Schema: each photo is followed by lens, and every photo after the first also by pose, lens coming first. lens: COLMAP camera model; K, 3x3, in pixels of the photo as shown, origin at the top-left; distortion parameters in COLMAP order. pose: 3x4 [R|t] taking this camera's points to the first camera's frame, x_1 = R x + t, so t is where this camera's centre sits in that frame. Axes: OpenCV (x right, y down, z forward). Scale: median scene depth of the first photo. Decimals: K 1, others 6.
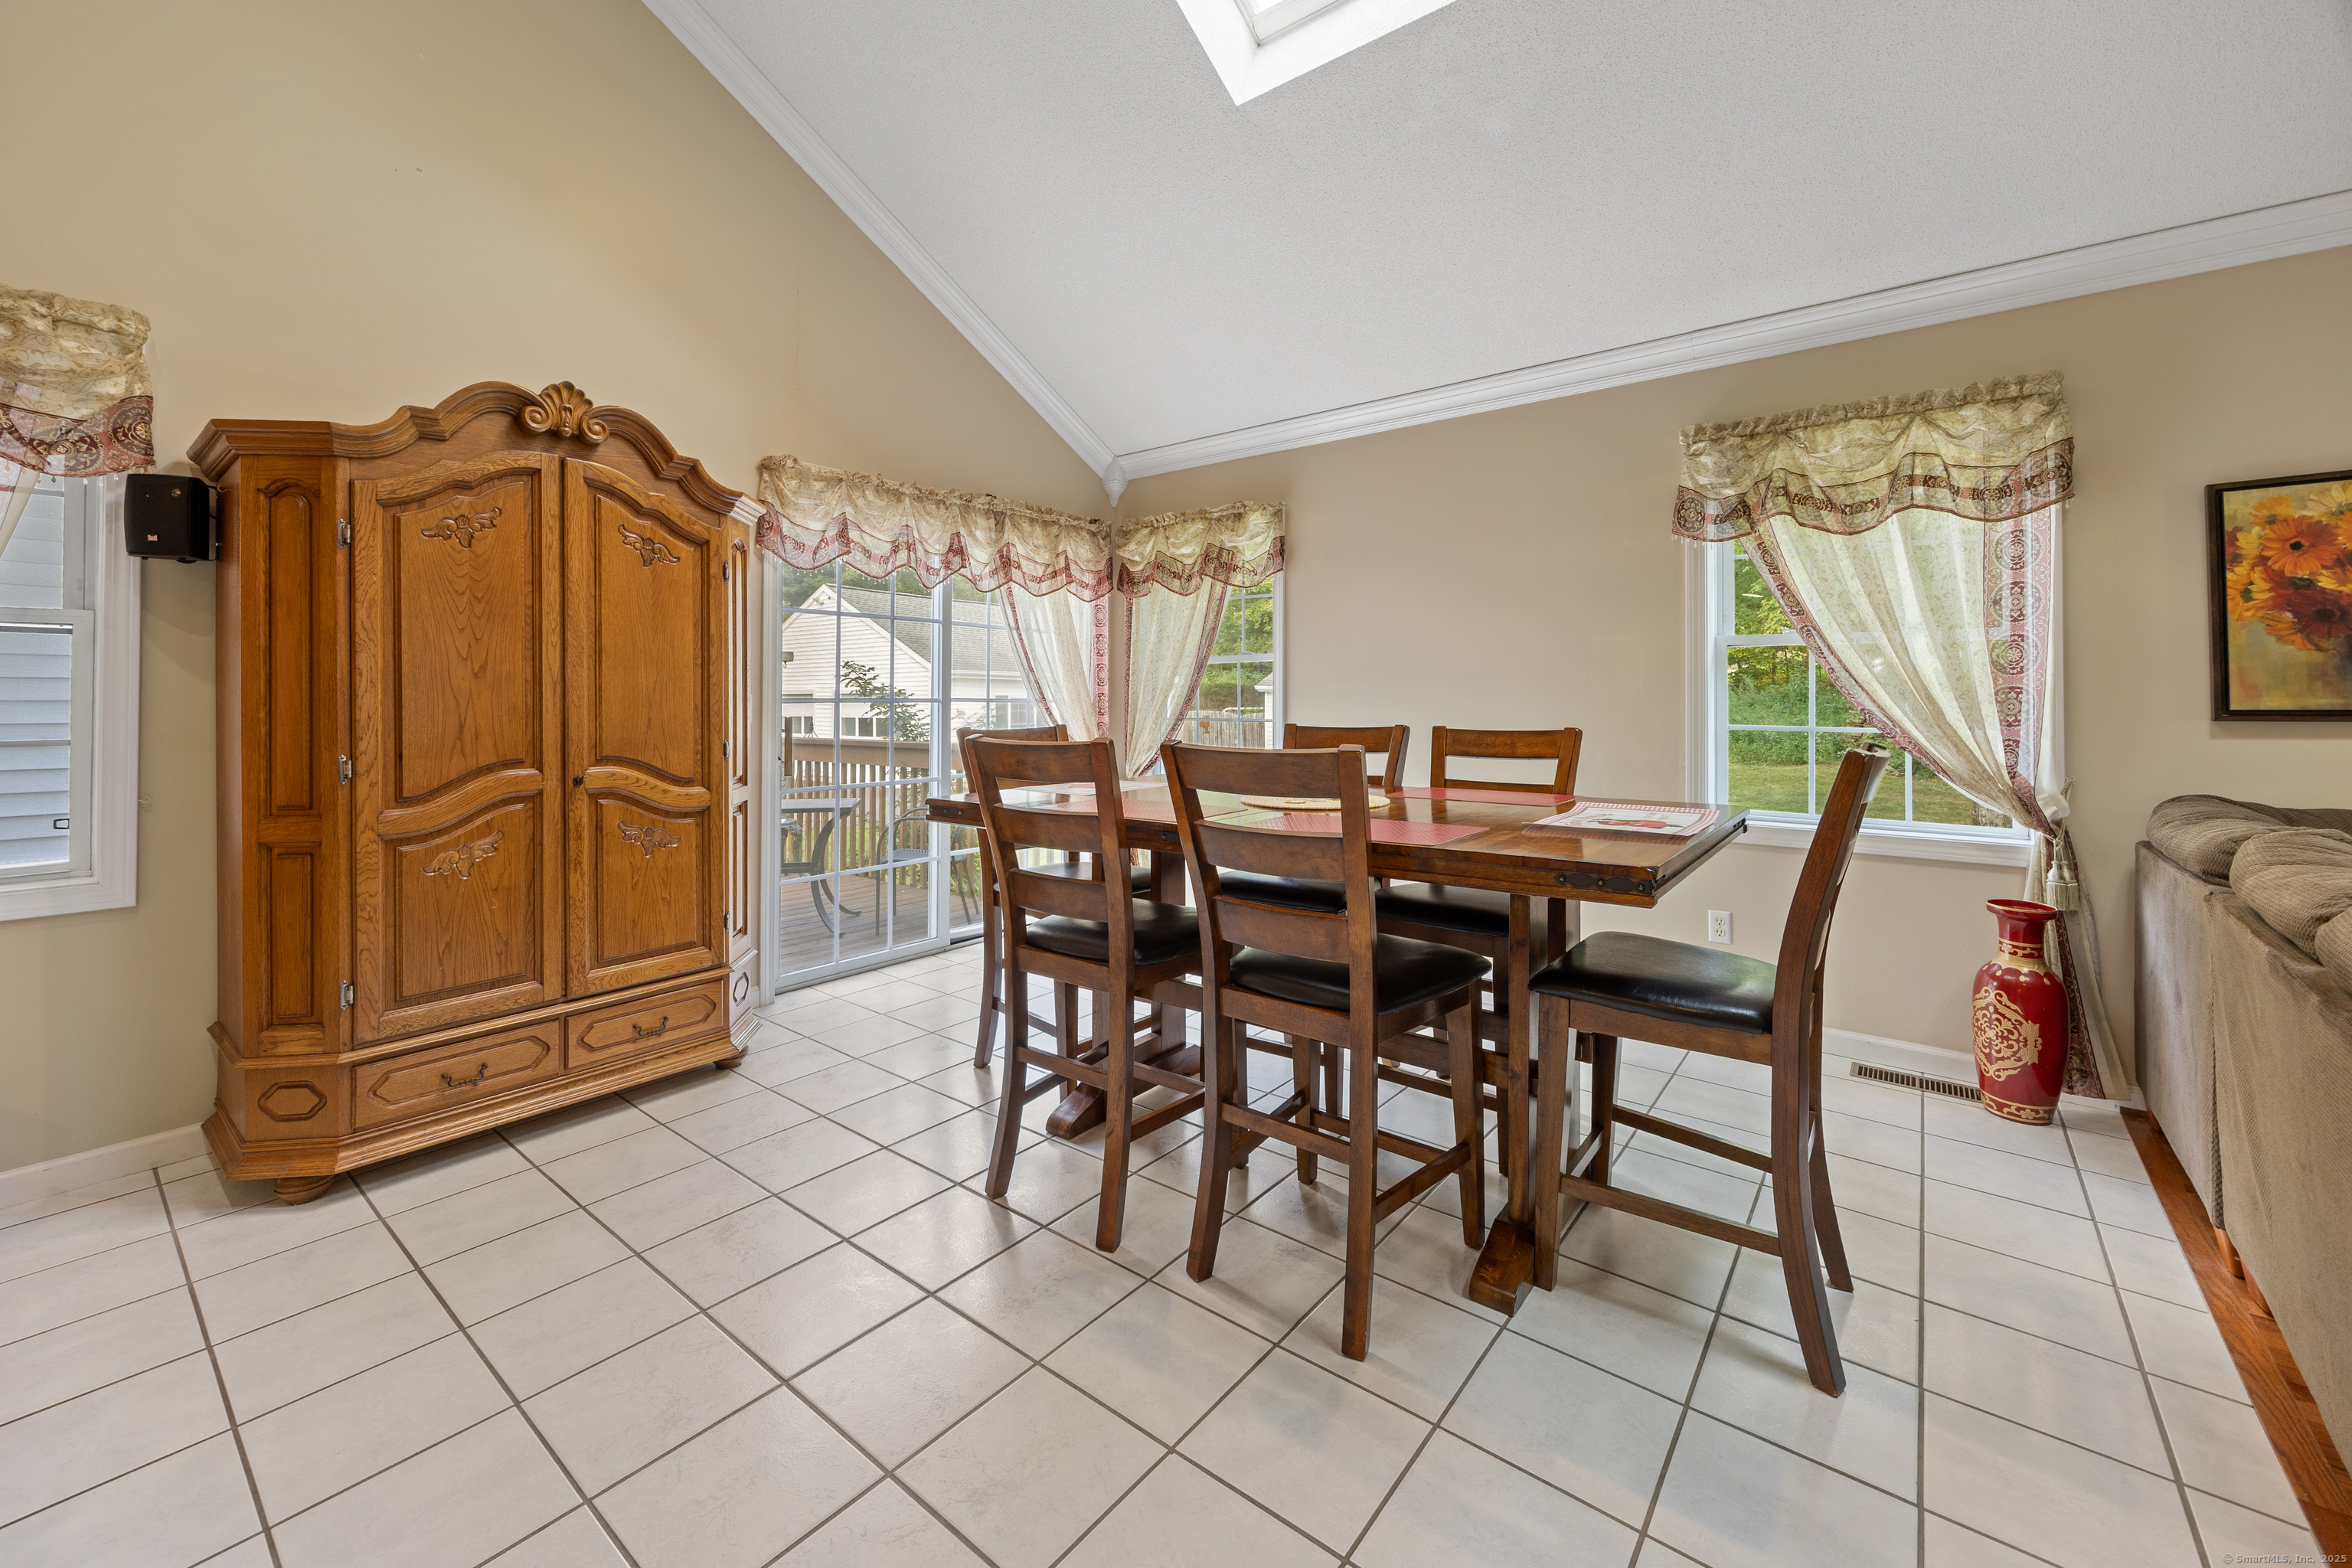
lens RADIAL K [[936.2, 0, 1165.1], [0, 936.2, 694.7], [0, 0, 1]] dist [0.000215, 0.000252]
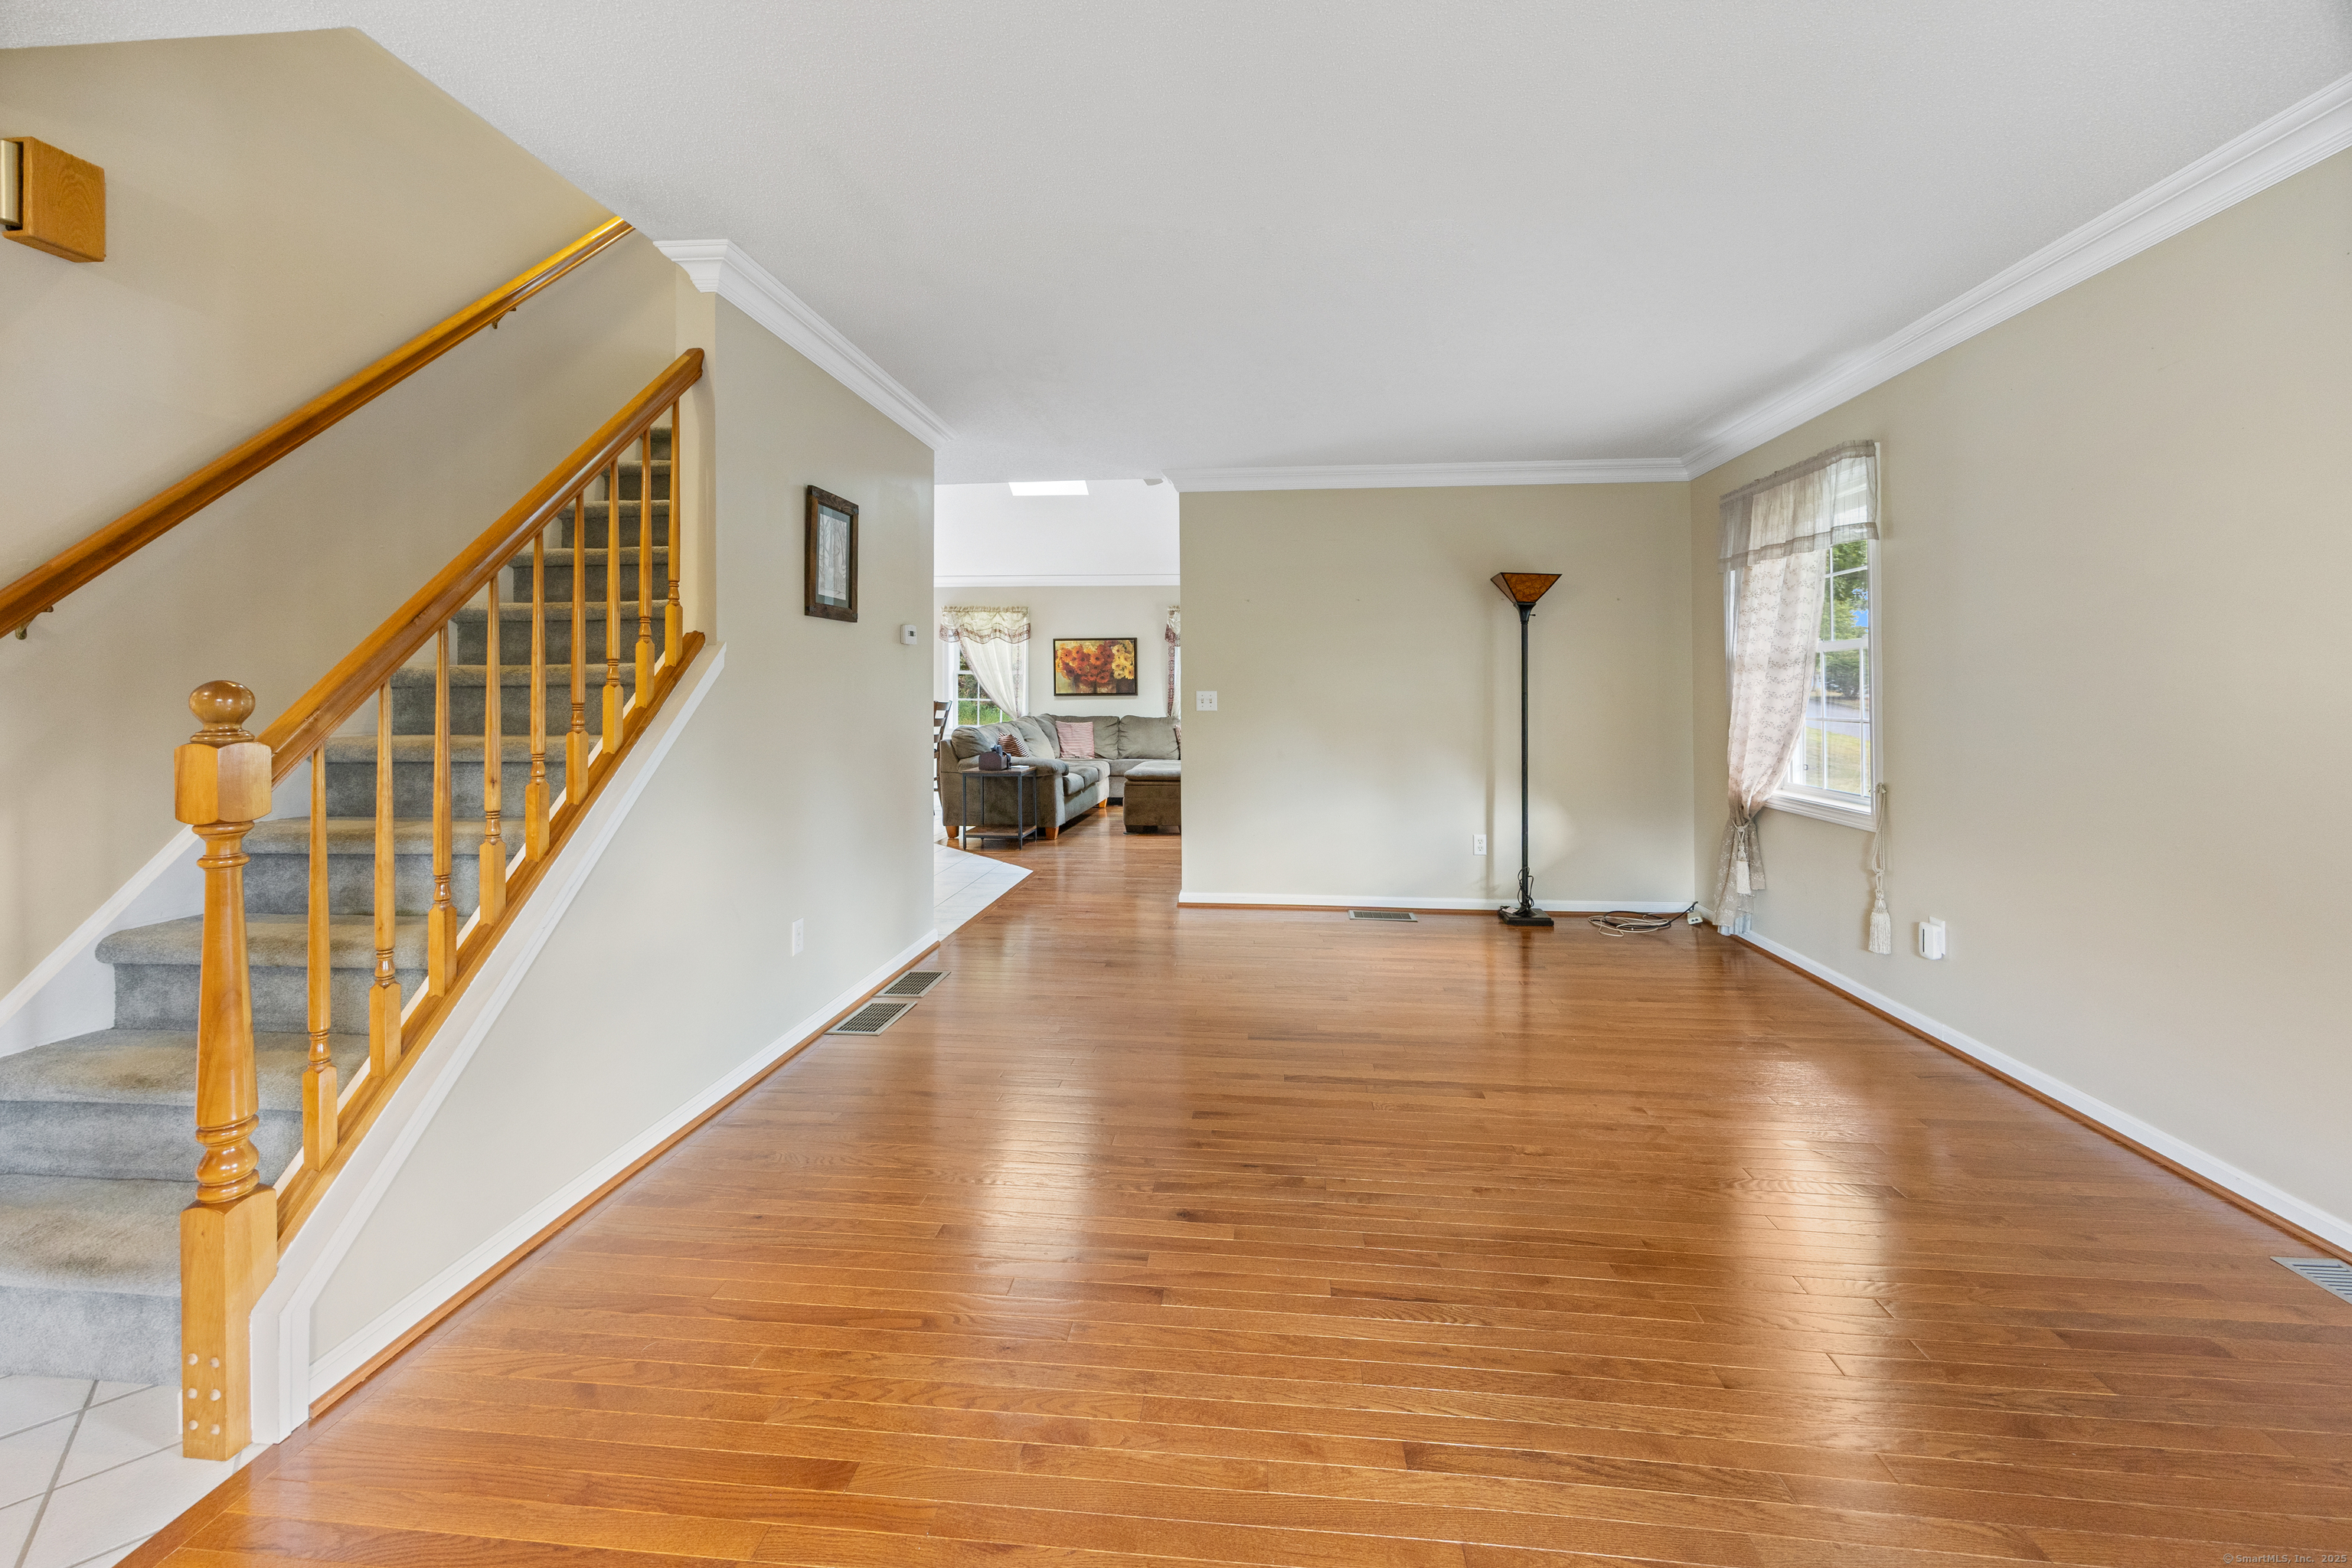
lens RADIAL K [[946.1, 0, 1175.7], [0, 946.1, 682.5], [0, 0, 1]] dist [0.000450, 0.000153]
pose [[0.836852, 0.007167, 0.547383, -0.644220], [-0.005145, 0.999973, -0.005228, -0.012328], [-0.547405, 0.001559, 0.836866, -2.531037]]
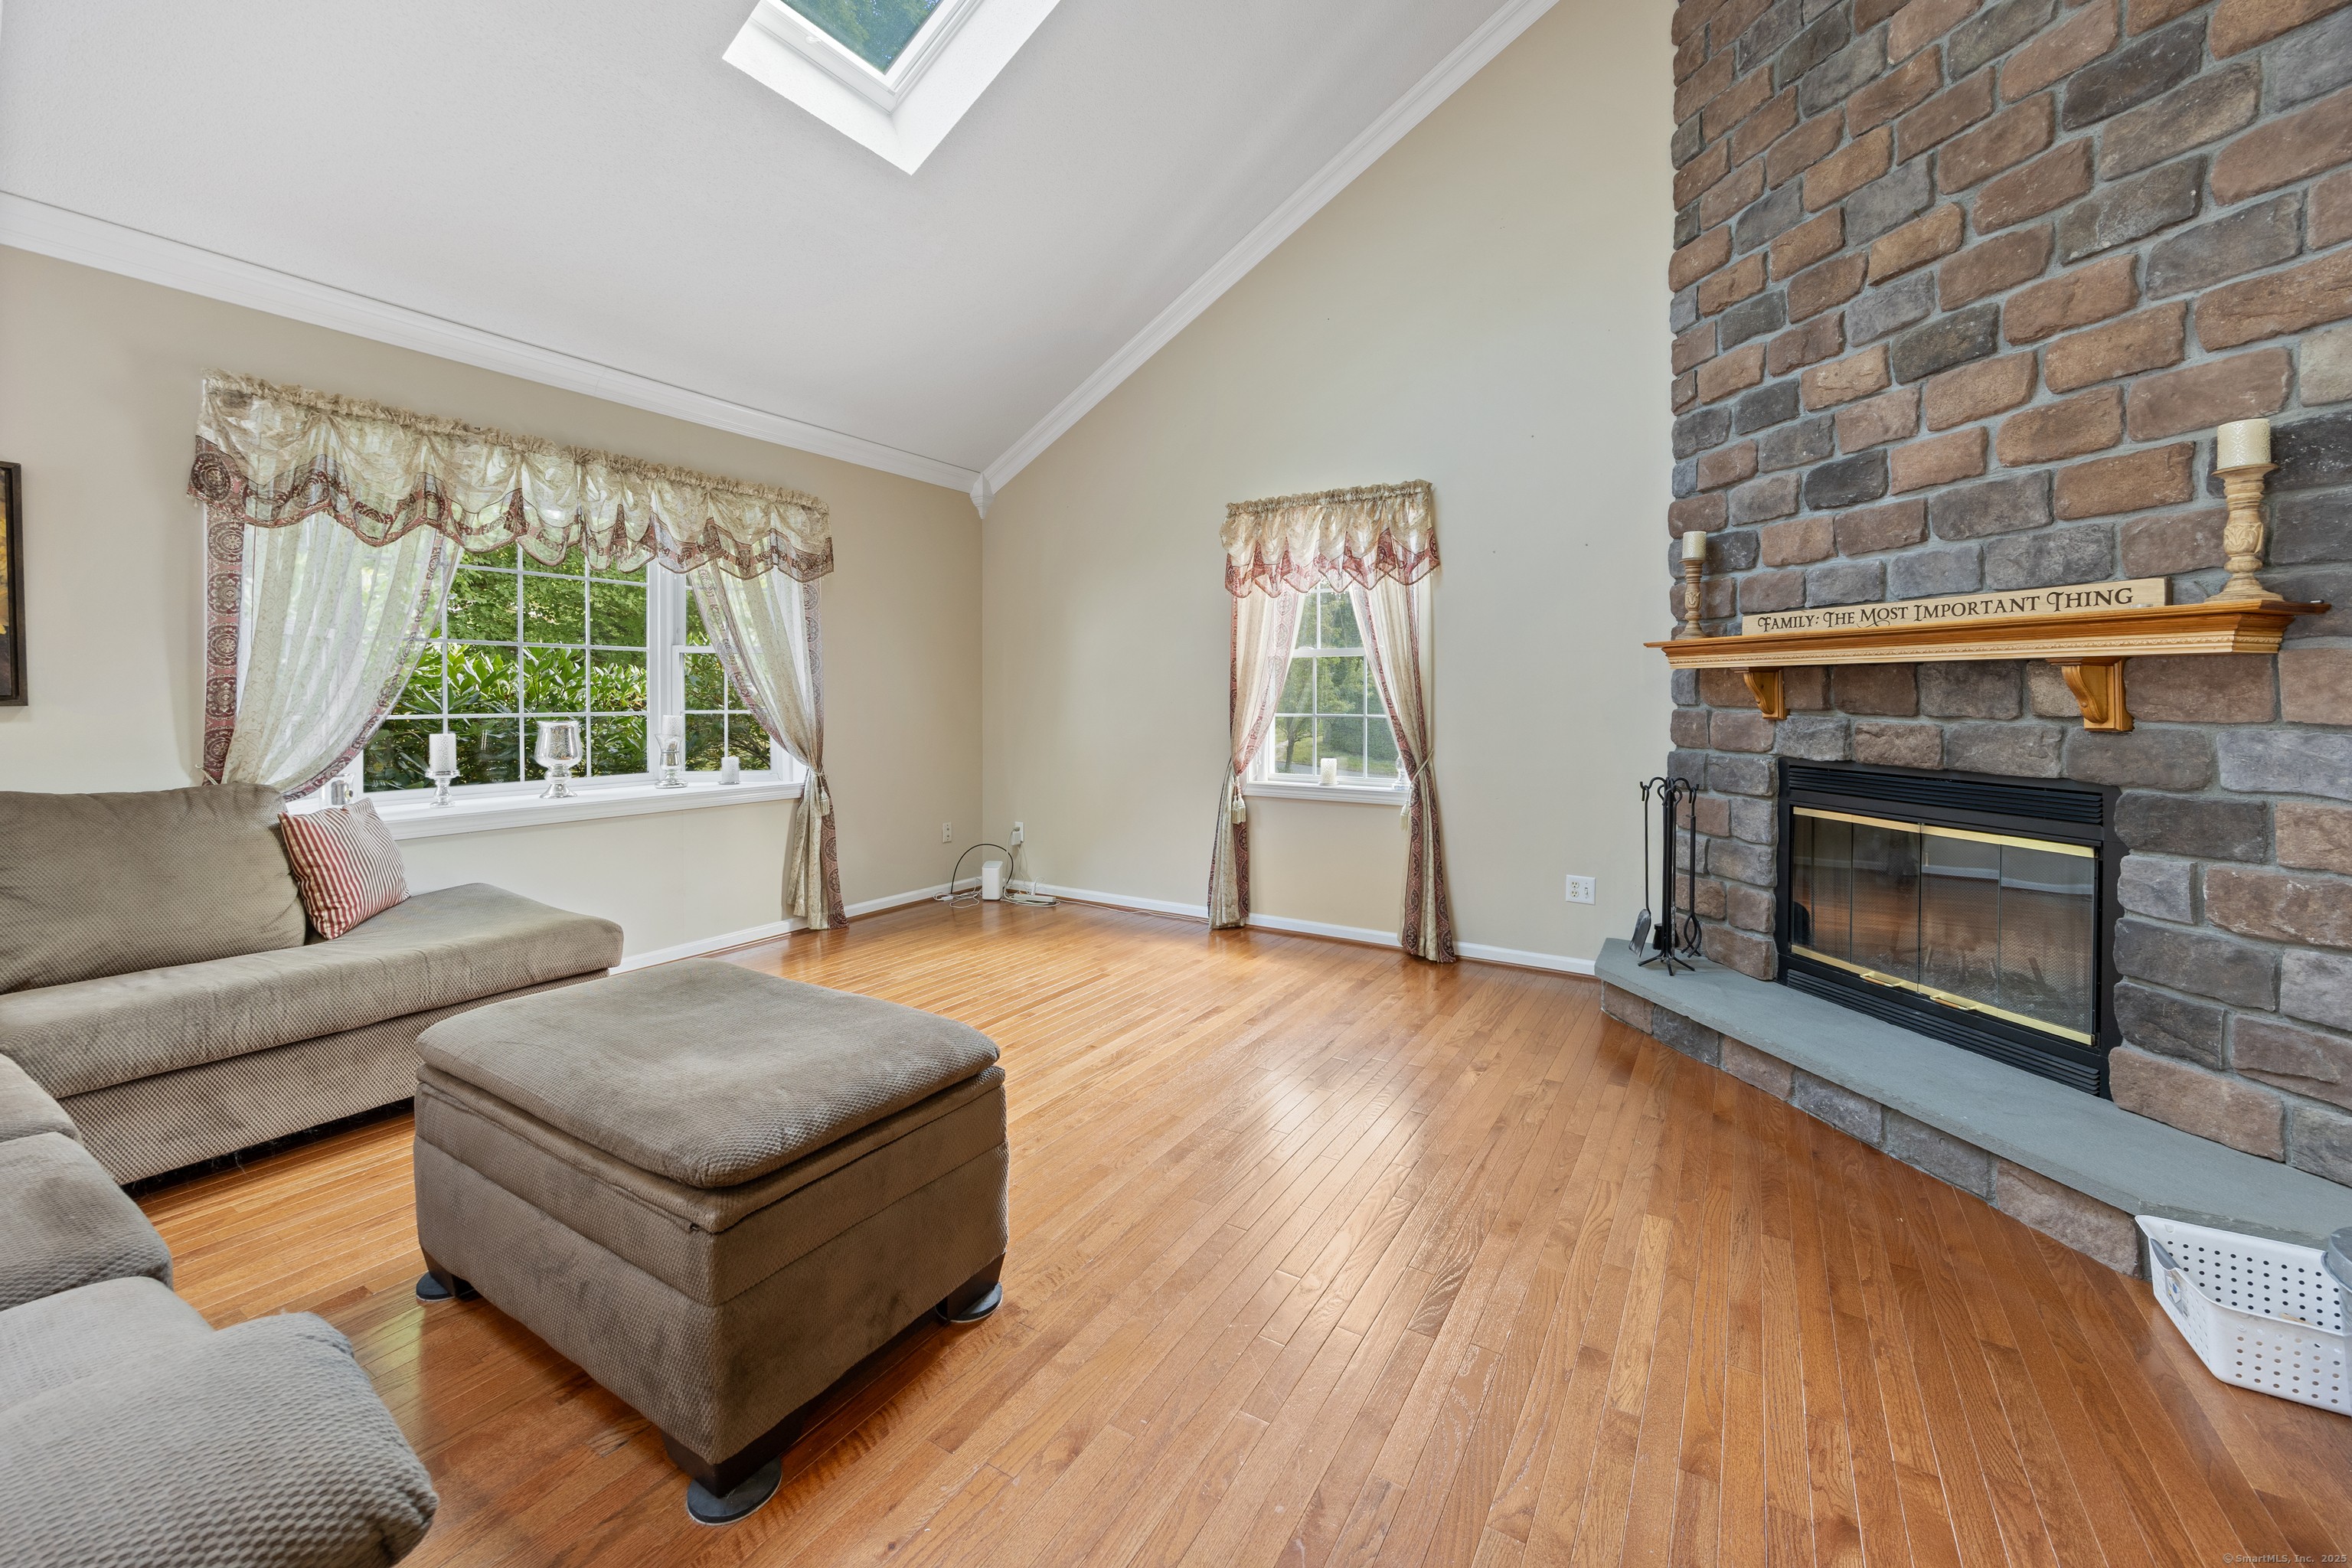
lens RADIAL K [[932.7, 0, 1183.0], [0, 932.7, 697.0], [0, 0, 1]] dist [-0.000008, -0.000113]
pose [[-0.125721, -0.004547, 0.992055, 0.252055], [-0.007720, 0.999964, 0.003605, 0.005208], [-0.992036, -0.007205, -0.125752, -0.293917]]
